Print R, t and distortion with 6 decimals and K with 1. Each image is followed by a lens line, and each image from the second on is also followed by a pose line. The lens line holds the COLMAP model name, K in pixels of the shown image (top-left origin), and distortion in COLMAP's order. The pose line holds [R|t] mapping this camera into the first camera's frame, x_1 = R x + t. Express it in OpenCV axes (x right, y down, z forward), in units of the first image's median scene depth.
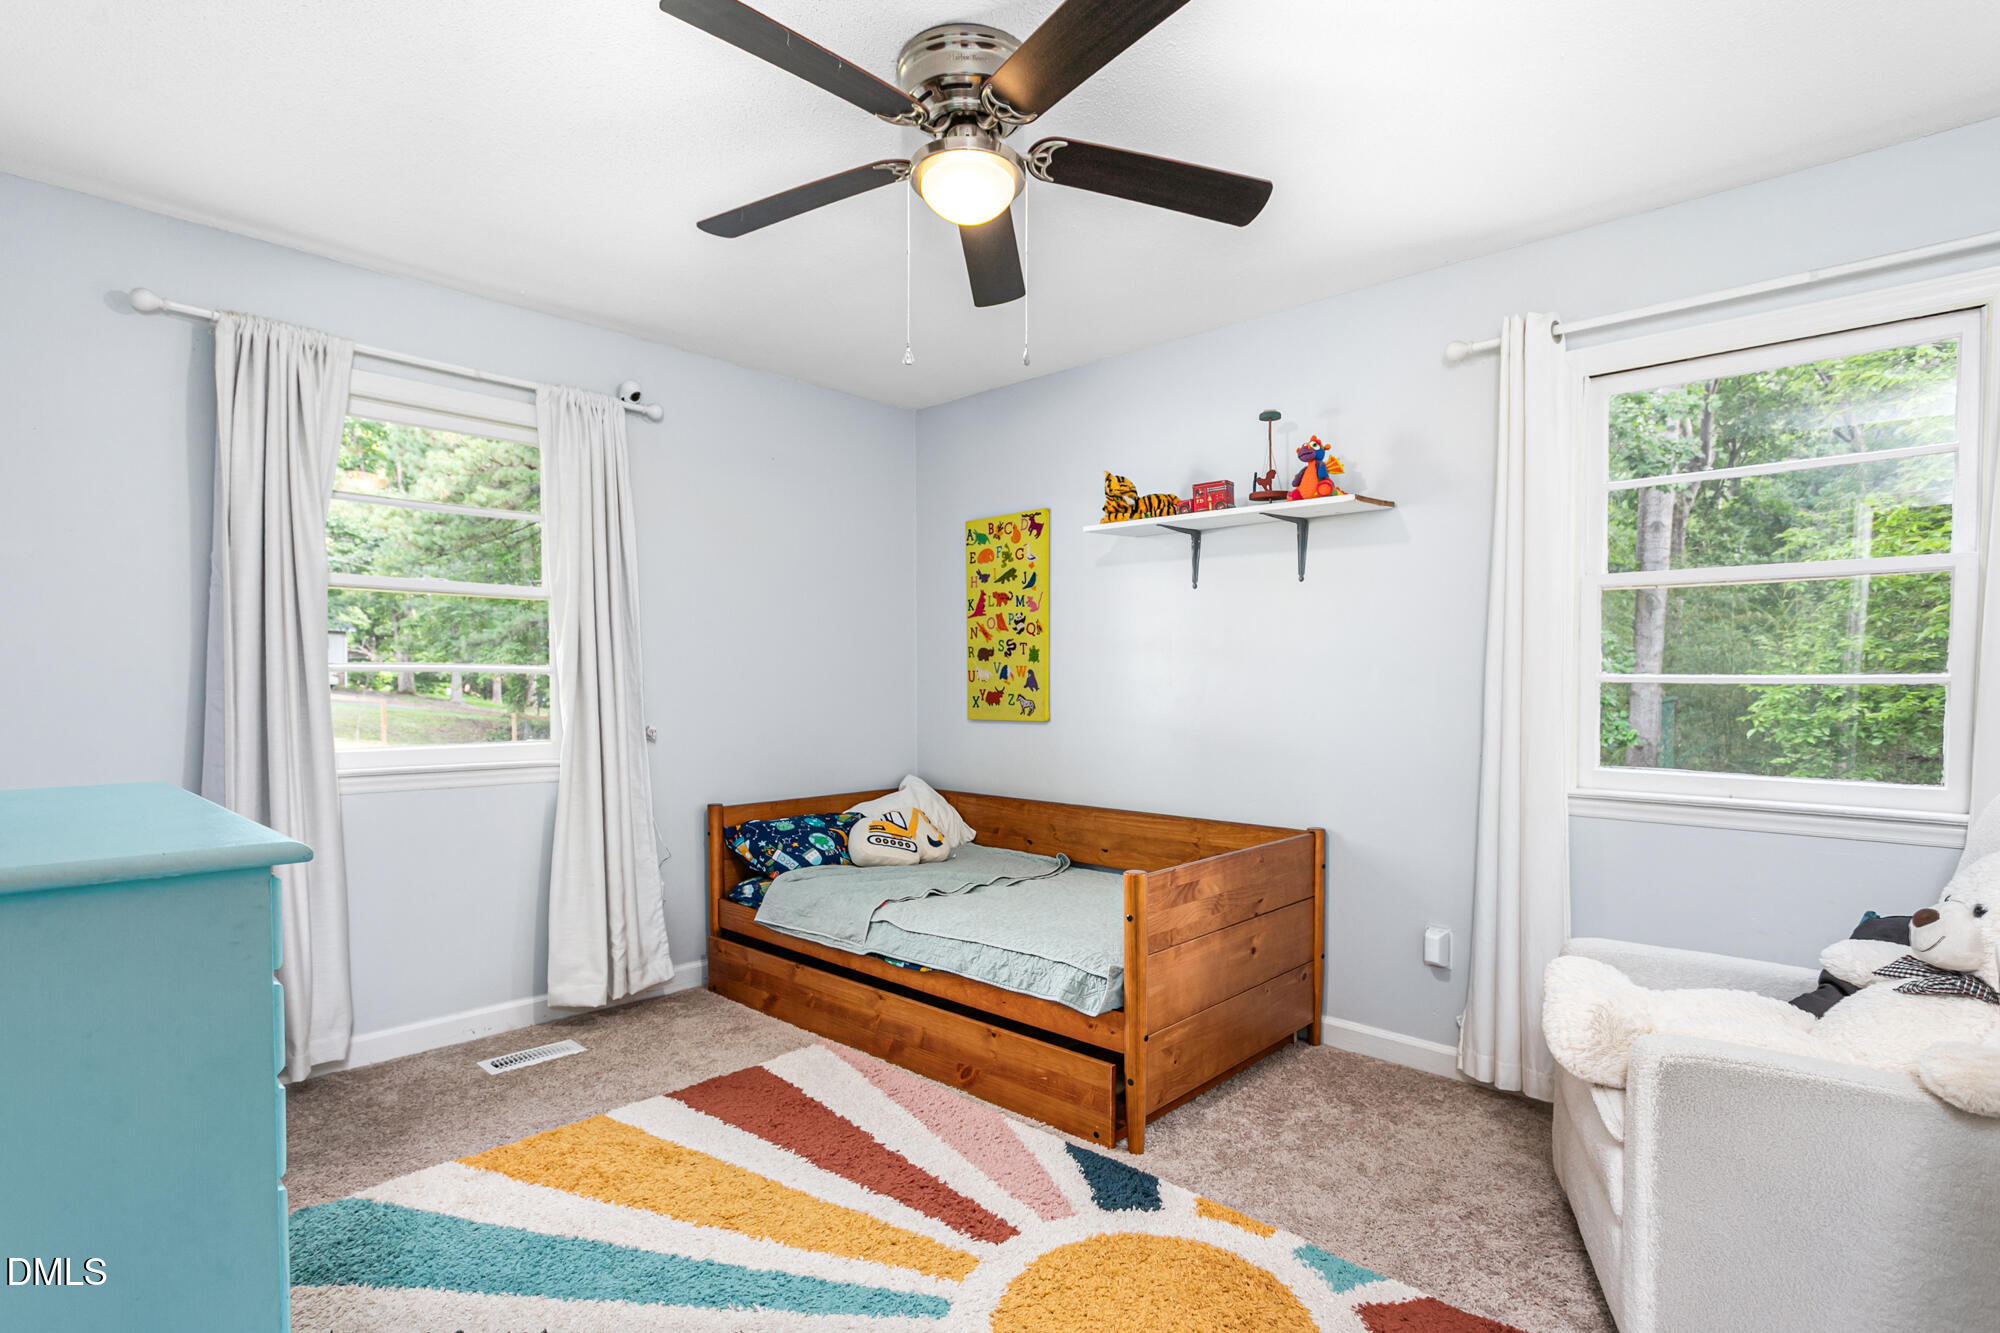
lens RADIAL K [[980.4, 0, 992.5], [0, 980.4, 723.4], [0, 0, 1]] dist [0.002347, 0.001108]
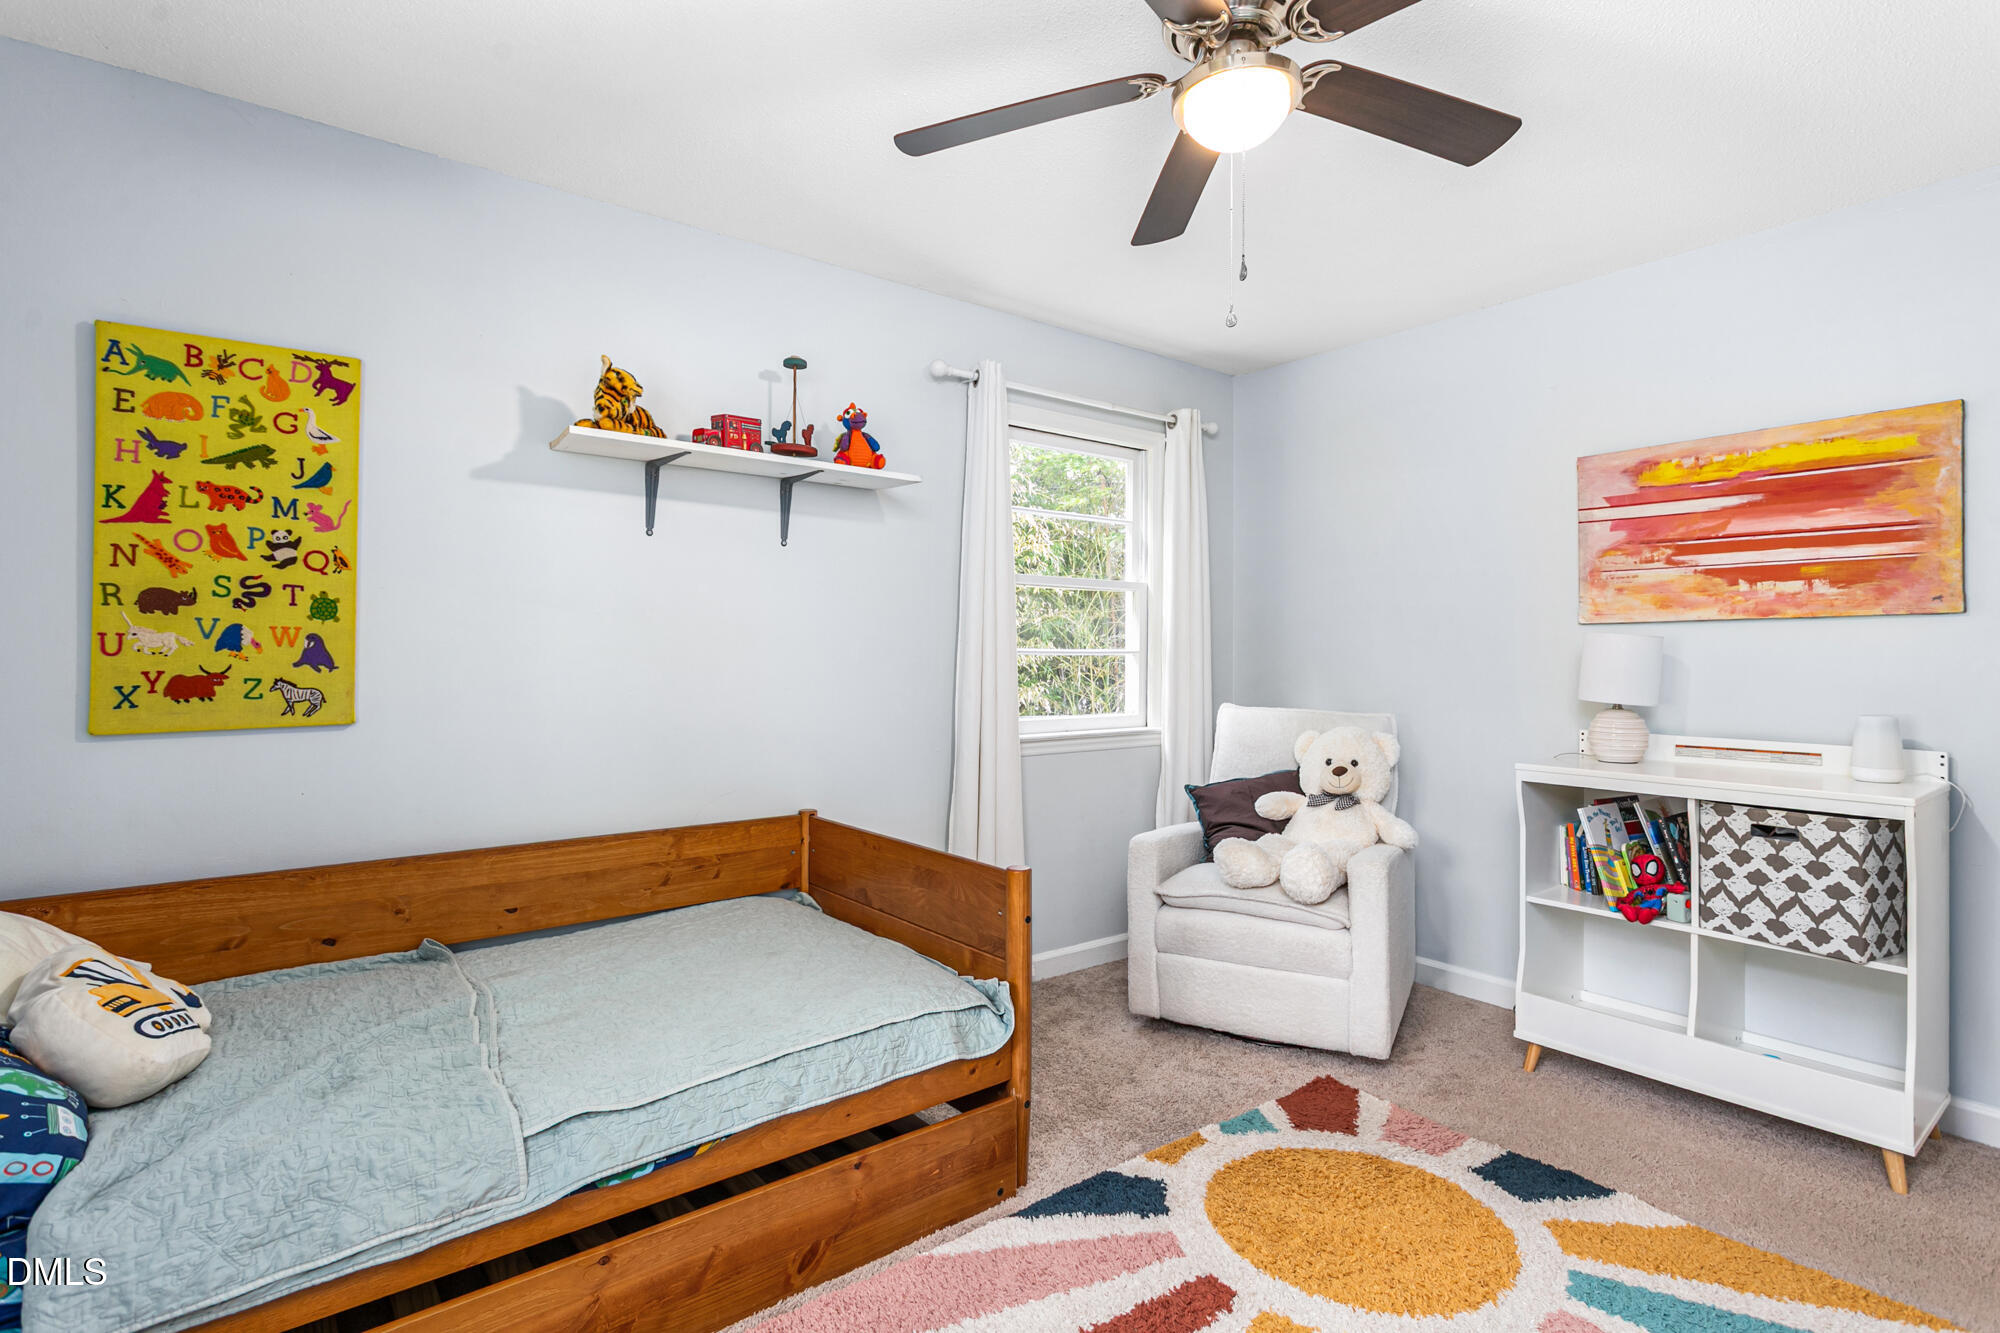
lens RADIAL K [[972.9, 0, 1003.6], [0, 972.9, 653.8], [0, 0, 1]] dist [0.001284, 0.000369]
pose [[0.159728, -0.005854, 0.987144, -0.445777], [0.037542, 0.999295, -0.000148, -0.028396], [-0.986447, 0.037083, 0.159835, 0.519343]]
